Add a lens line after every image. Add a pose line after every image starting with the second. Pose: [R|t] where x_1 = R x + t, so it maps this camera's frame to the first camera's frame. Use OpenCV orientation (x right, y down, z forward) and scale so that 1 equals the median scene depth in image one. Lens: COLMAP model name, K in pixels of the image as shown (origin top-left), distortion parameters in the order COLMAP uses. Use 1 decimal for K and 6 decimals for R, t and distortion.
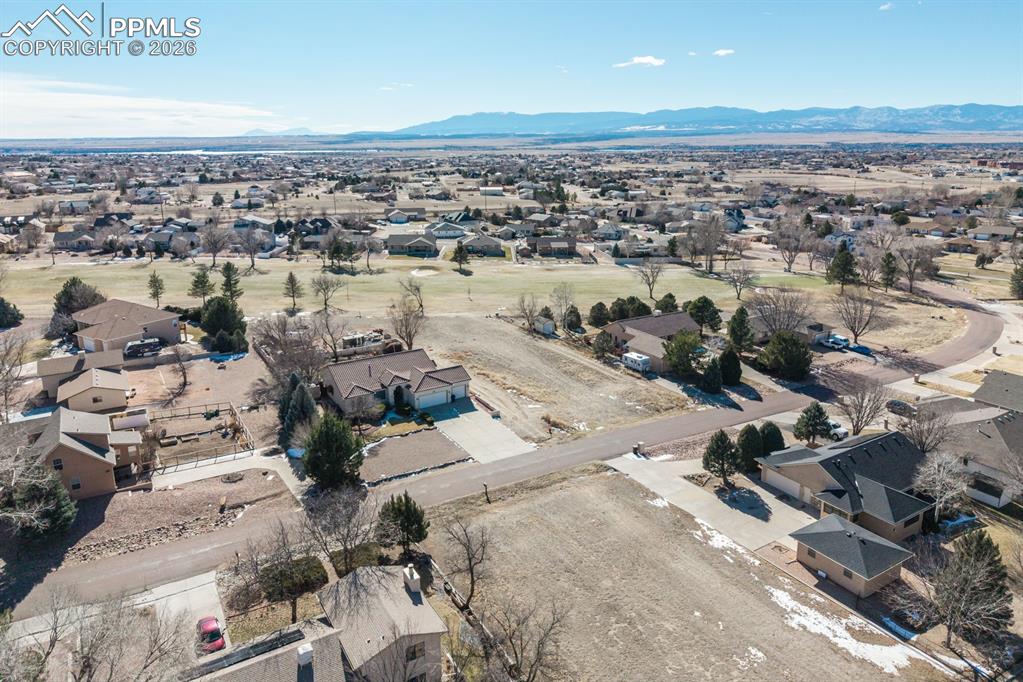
lens RADIAL K [[689.3, 0, 517.1], [0, 689.3, 307.2], [0, 0, 1]] dist [0.027151, -0.021840]
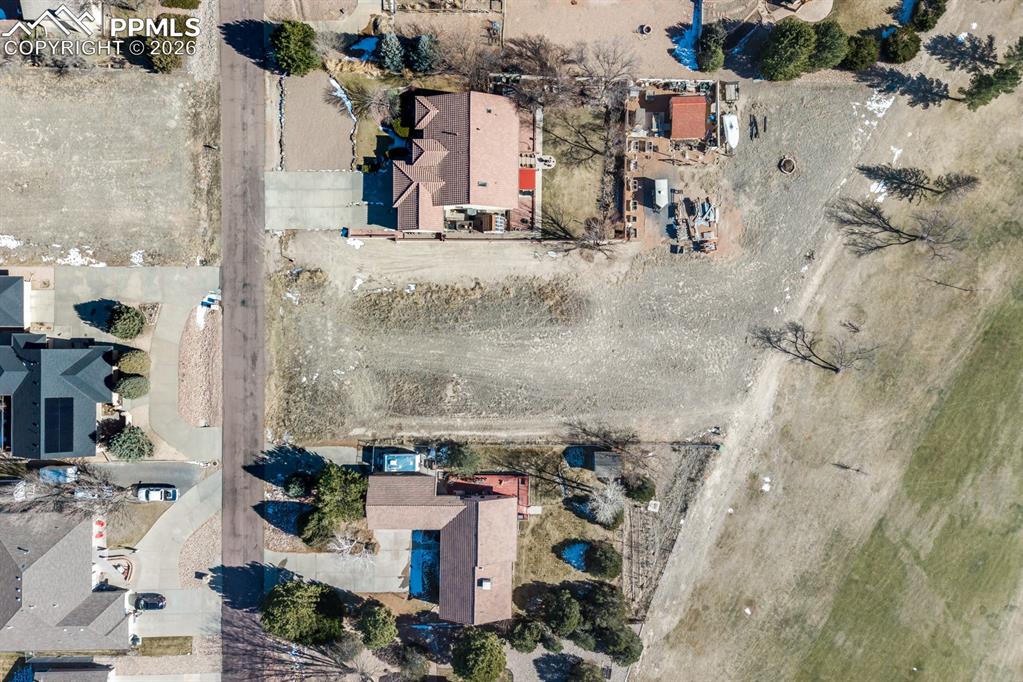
lens RADIAL K [[689.3, 0, 517.1], [0, 689.3, 307.2], [0, 0, 1]] dist [0.027151, -0.021840]
pose [[-0.524256, 0.851446, -0.013995, -0.041084], [-0.226176, -0.123381, 0.966241, -0.671029], [0.820975, 0.509723, 0.257260, 0.759135]]
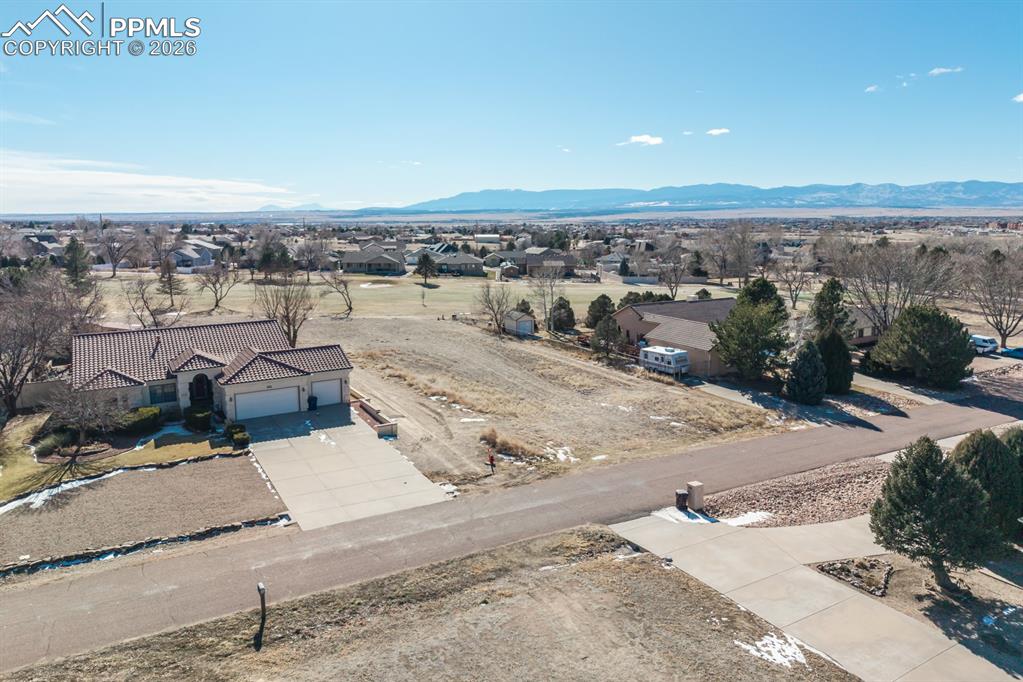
lens RADIAL K [[687.2, 0, 512.6], [0, 687.2, 323.3], [0, 0, 1]] dist [0.019695, -0.015071]
pose [[0.999869, 0.003618, -0.015757, 0.049958], [-0.004916, 0.996527, -0.083122, 0.091281], [0.015402, 0.083188, 0.996415, 0.386158]]
